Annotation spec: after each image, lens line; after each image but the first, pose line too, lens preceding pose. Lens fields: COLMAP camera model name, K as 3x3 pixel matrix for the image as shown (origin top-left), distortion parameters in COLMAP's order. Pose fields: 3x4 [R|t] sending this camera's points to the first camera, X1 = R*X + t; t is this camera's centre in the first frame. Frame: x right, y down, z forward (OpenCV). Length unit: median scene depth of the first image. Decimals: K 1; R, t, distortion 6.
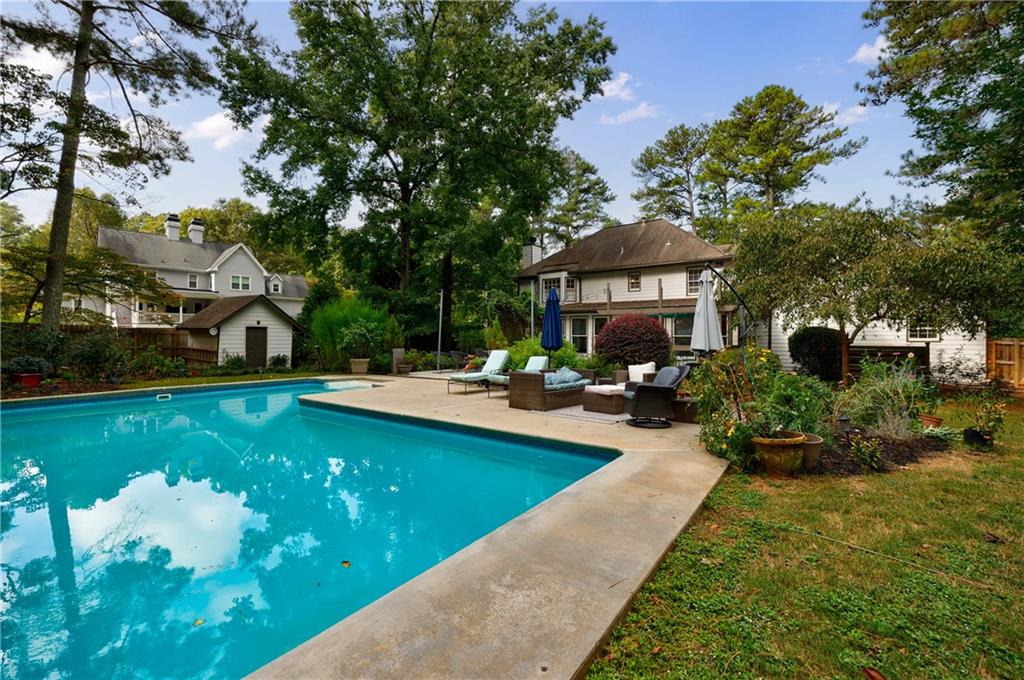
lens RADIAL K [[436.6, 0, 509.3], [0, 436.6, 337.5], [0, 0, 1]] dist [-0.005137, 0.000835]
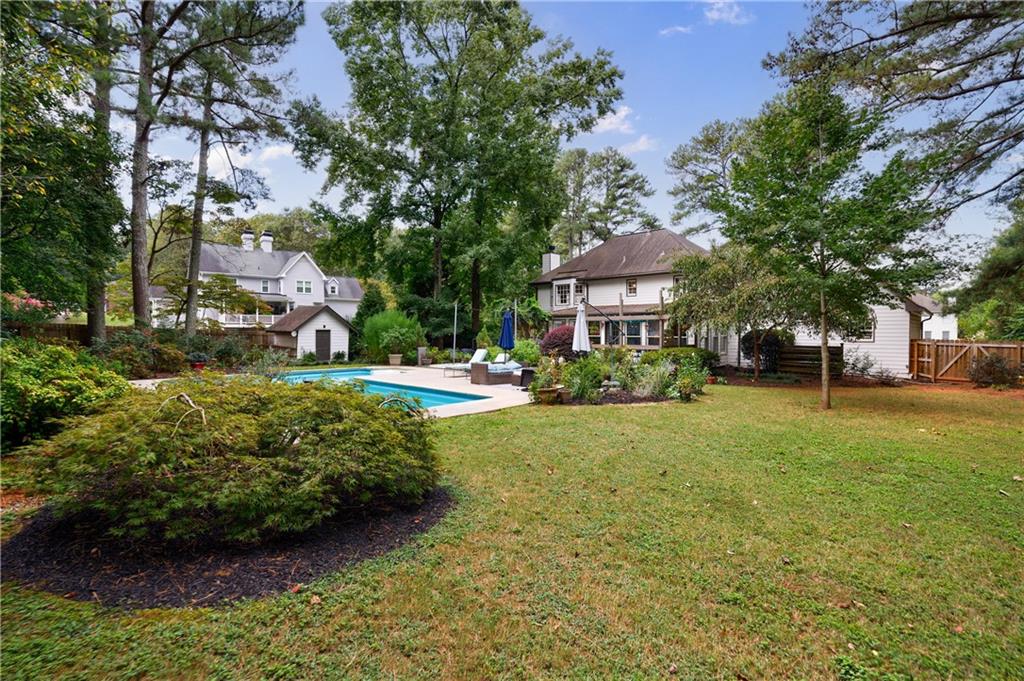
lens RADIAL K [[462.8, 0, 505.1], [0, 462.8, 339.0], [0, 0, 1]] dist [0.004470, -0.000494]
pose [[0.991340, -0.000067, -0.131322, 0.123456], [0.002177, 0.999871, 0.015924, -0.014228], [0.131304, -0.016072, 0.991212, -0.260769]]
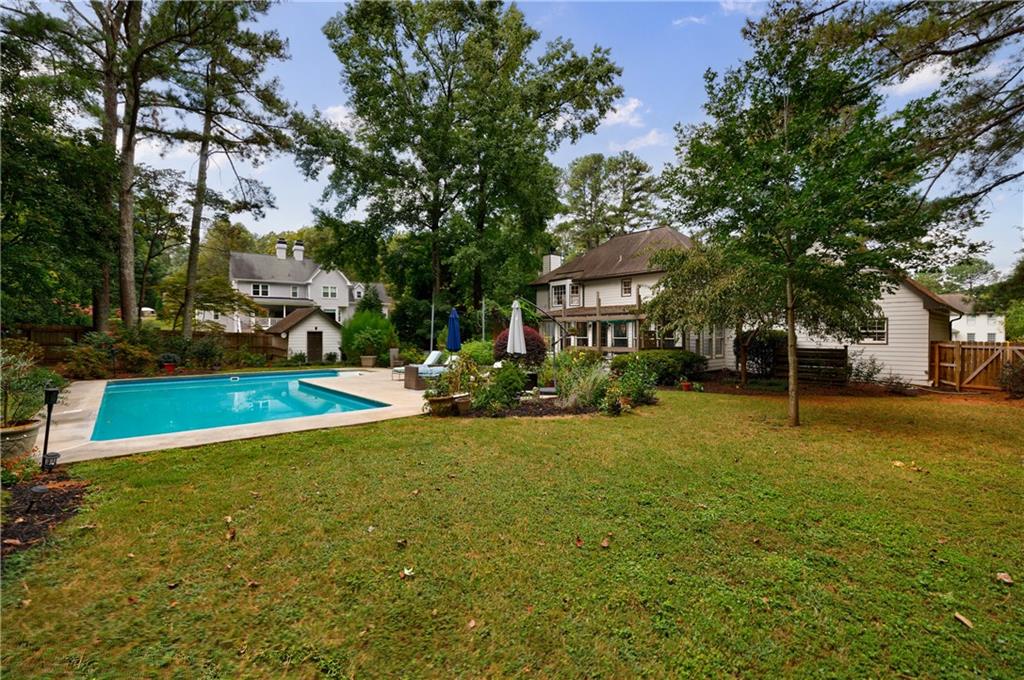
lens RADIAL K [[436.6, 0, 497.5], [0, 436.6, 337.7], [0, 0, 1]] dist [-0.005137, 0.000835]
pose [[0.974142, -0.000646, -0.225934, 0.228234], [0.002493, 0.999966, 0.007891, -0.011501], [0.225921, -0.008250, 0.974111, -0.157626]]
